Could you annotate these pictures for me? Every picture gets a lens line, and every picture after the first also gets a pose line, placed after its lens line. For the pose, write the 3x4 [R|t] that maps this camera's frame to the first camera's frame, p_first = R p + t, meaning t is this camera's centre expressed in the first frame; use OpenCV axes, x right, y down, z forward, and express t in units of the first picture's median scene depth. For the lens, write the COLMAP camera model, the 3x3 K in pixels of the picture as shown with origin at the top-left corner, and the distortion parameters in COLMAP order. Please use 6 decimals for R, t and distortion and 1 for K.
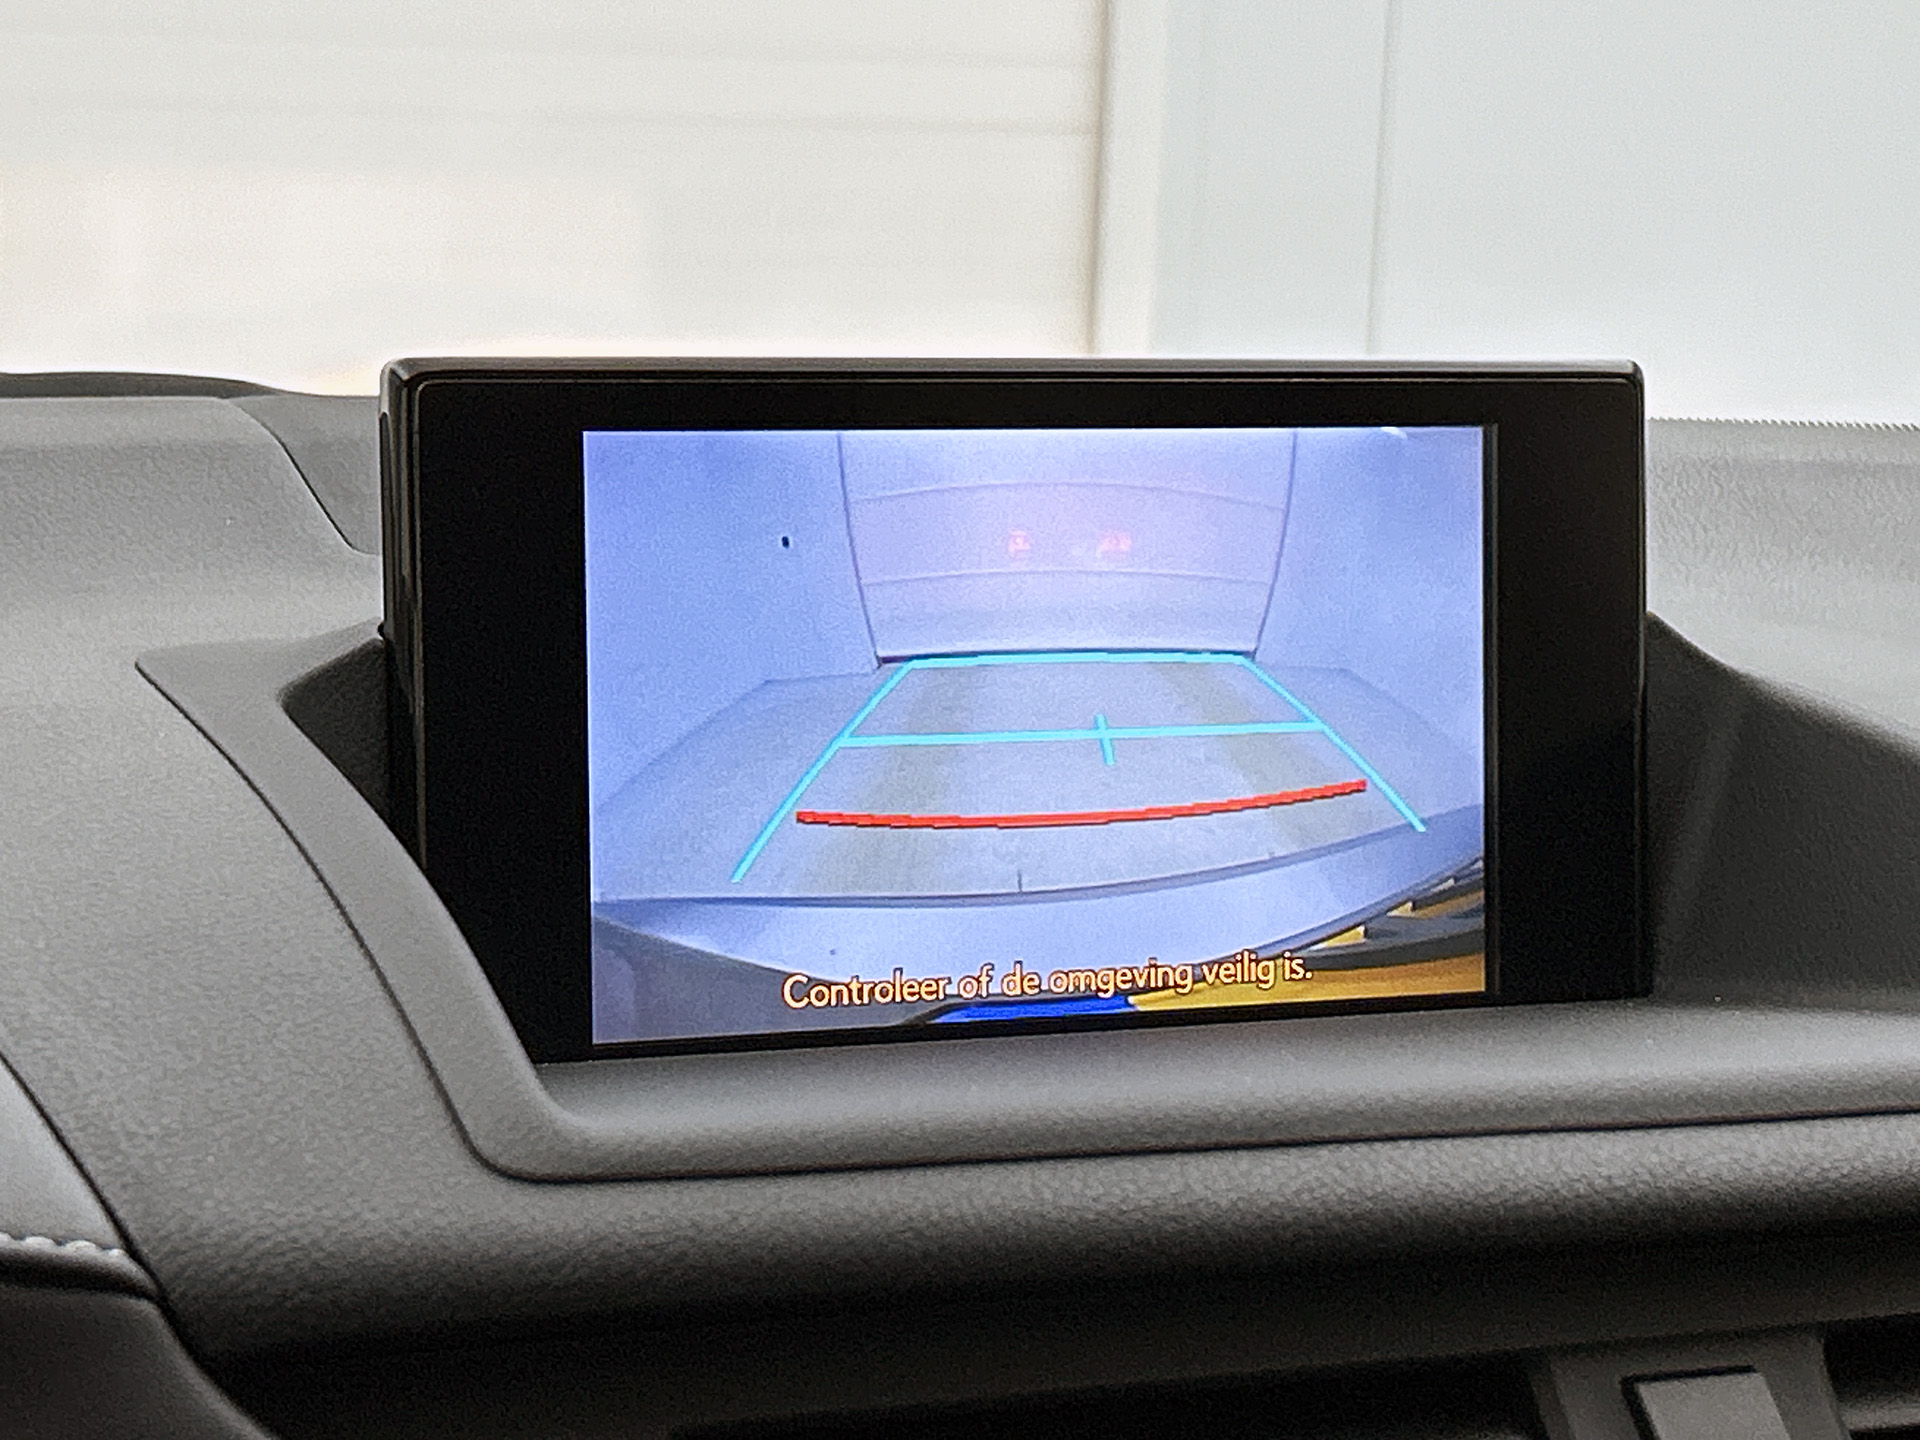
lens RADIAL K [[4296.2, 0, 961.2], [0, 4296.2, 715.8], [0, 0, 1]] dist [0.219533, 0.000000]
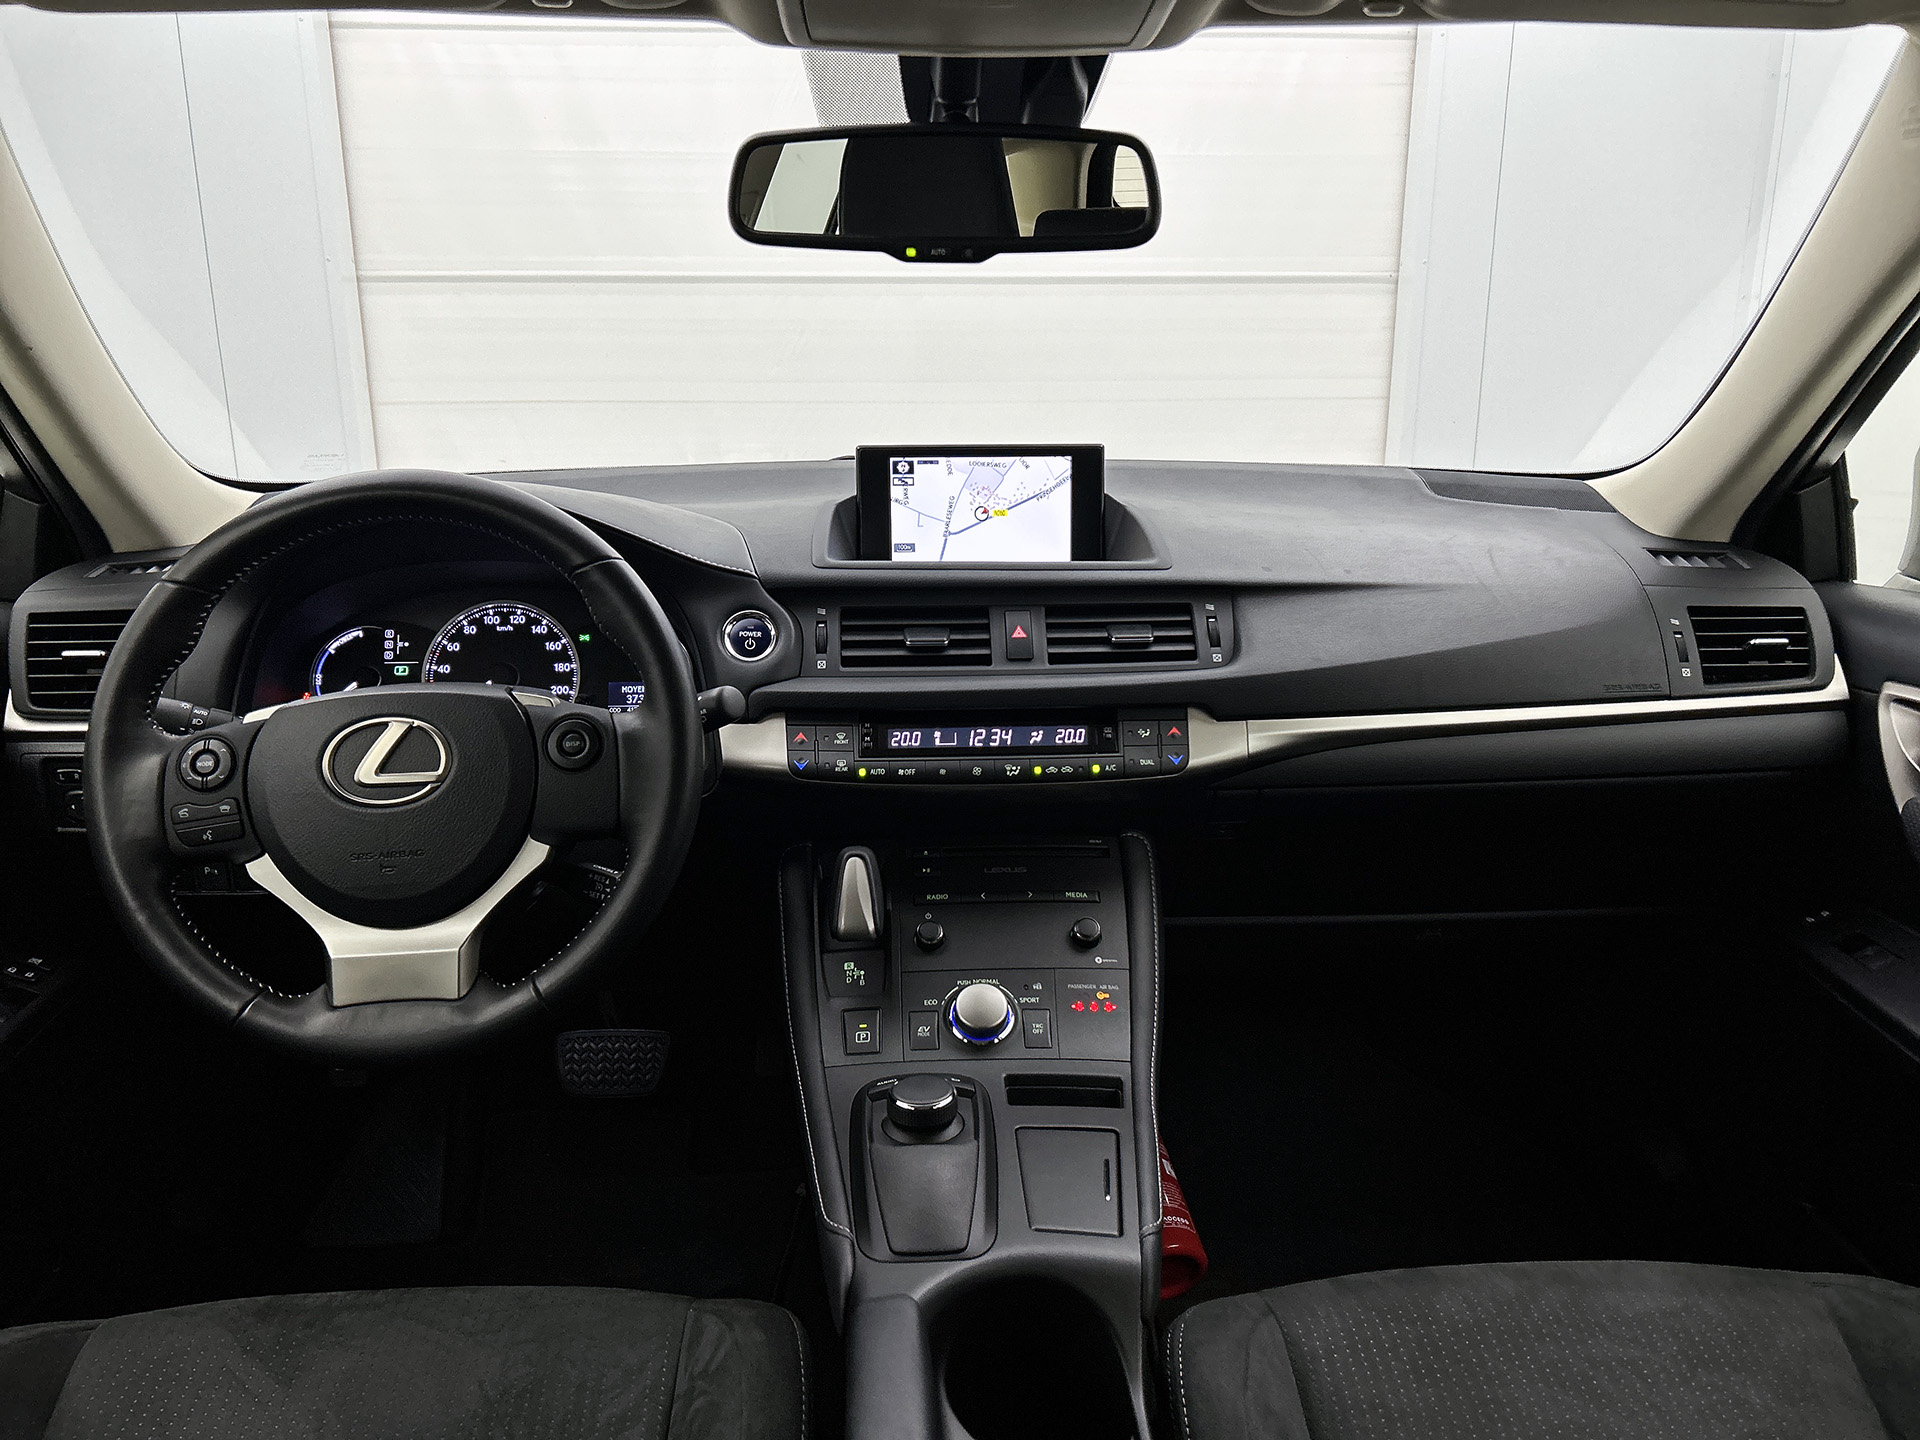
lens RADIAL K [[1419.2, 0, 992.3], [0, 1419.2, 714.2], [0, 0, 1]] dist [0.026223, -0.012447]
pose [[0.950480, 0.044327, -0.307608, 0.744817], [-0.019542, 0.996342, 0.083191, 0.131704], [0.310170, -0.073060, 0.947870, -0.889589]]
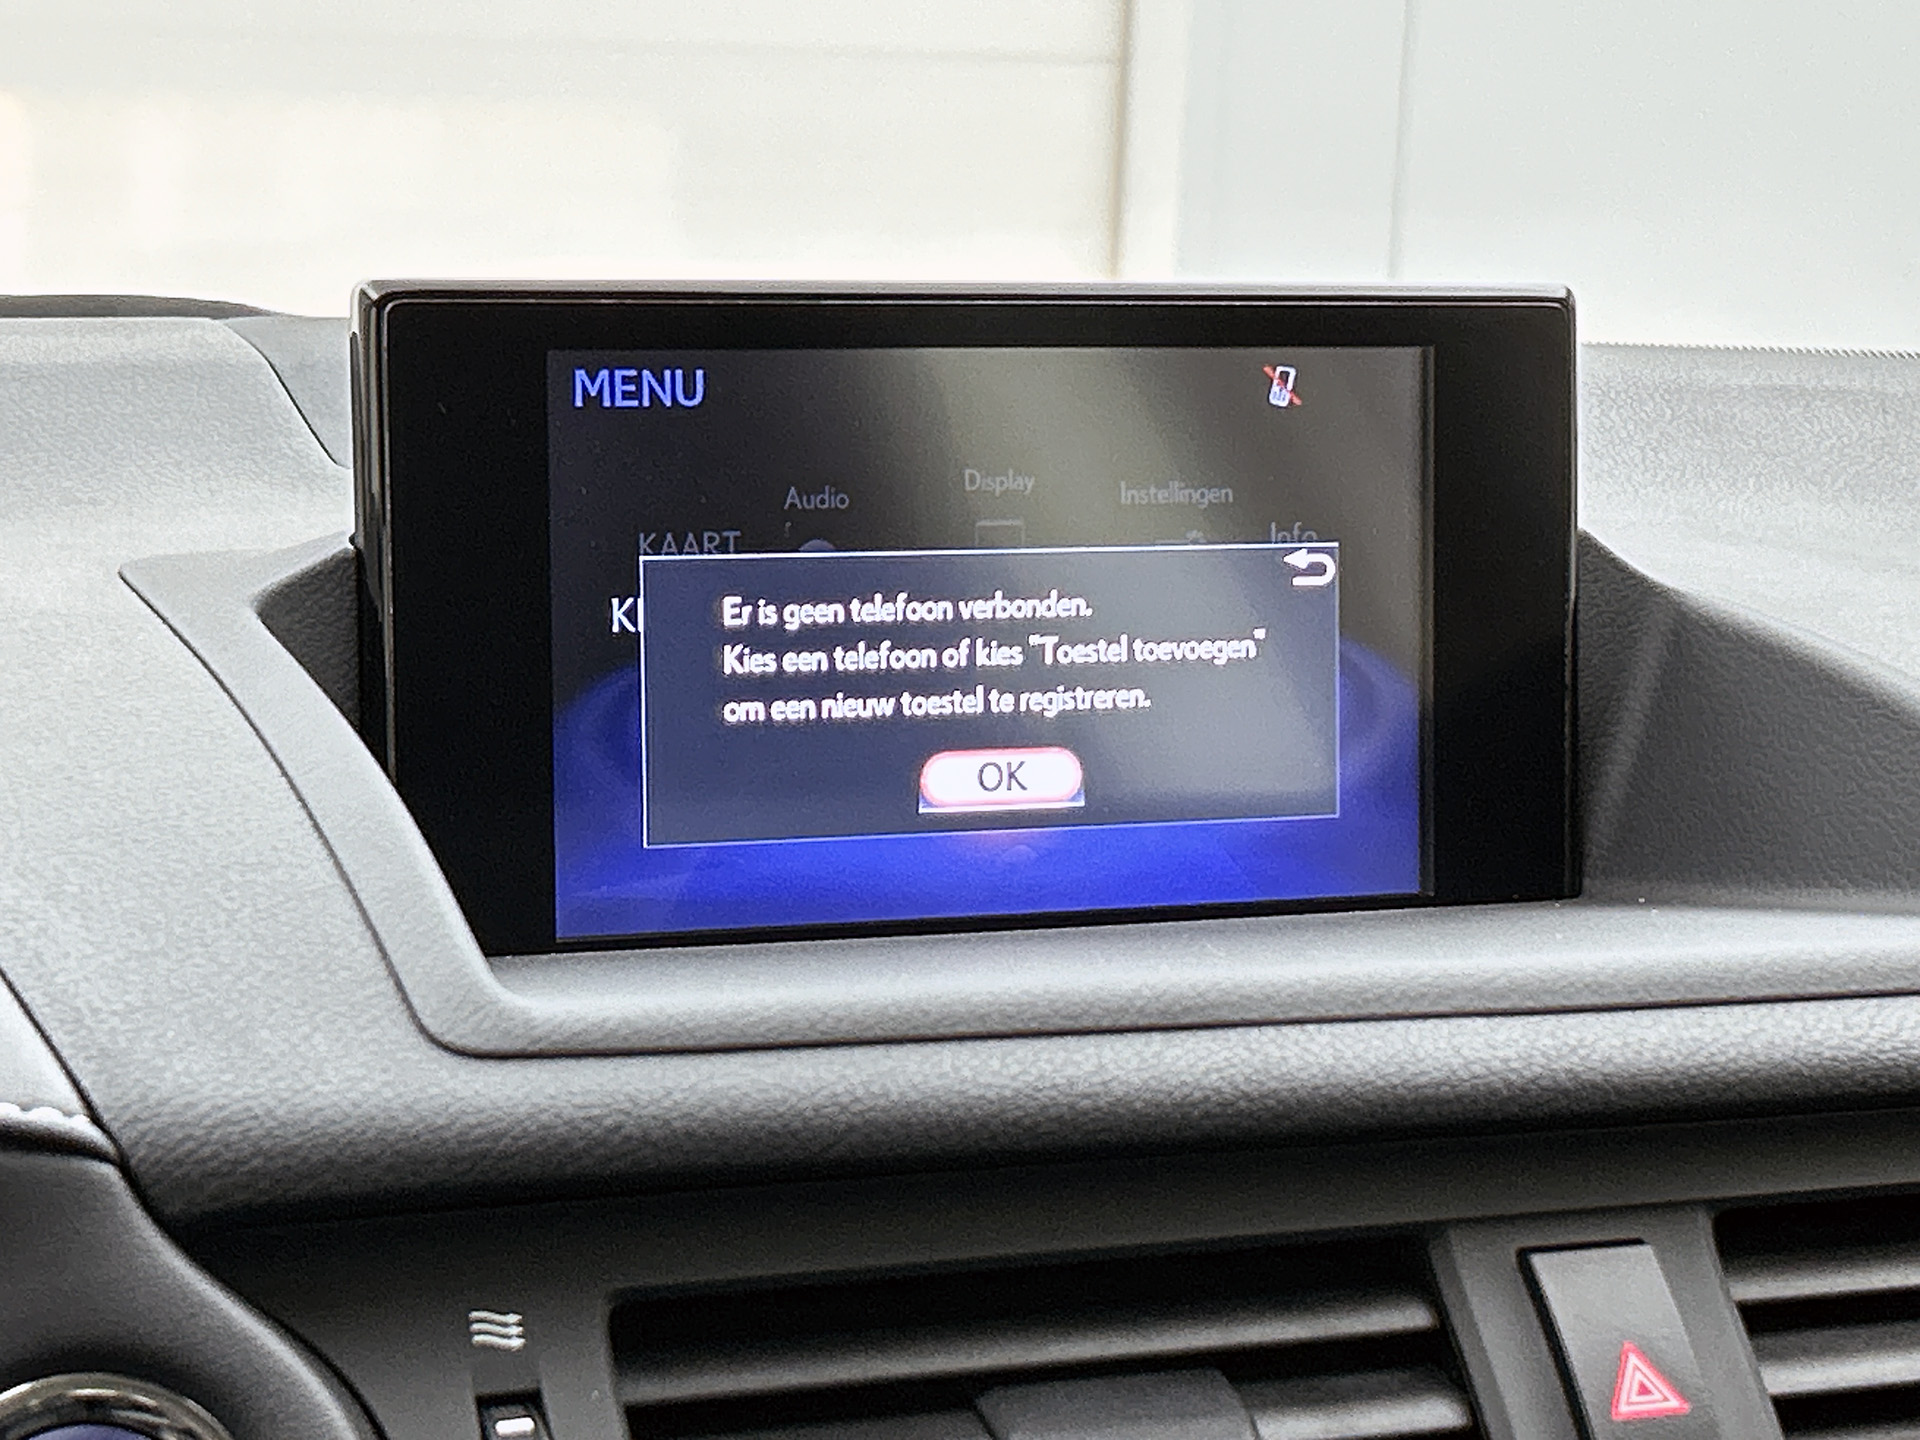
lens RADIAL K [[4296.2, 0, 968.2], [0, 4296.2, 708.7], [0, 0, 1]] dist [0.219533, 0.000000]
pose [[0.999974, 0.003141, -0.006516, 0.025124], [-0.003048, 0.999895, 0.014192, 0.006556], [0.006560, -0.014172, 0.999878, -0.049445]]
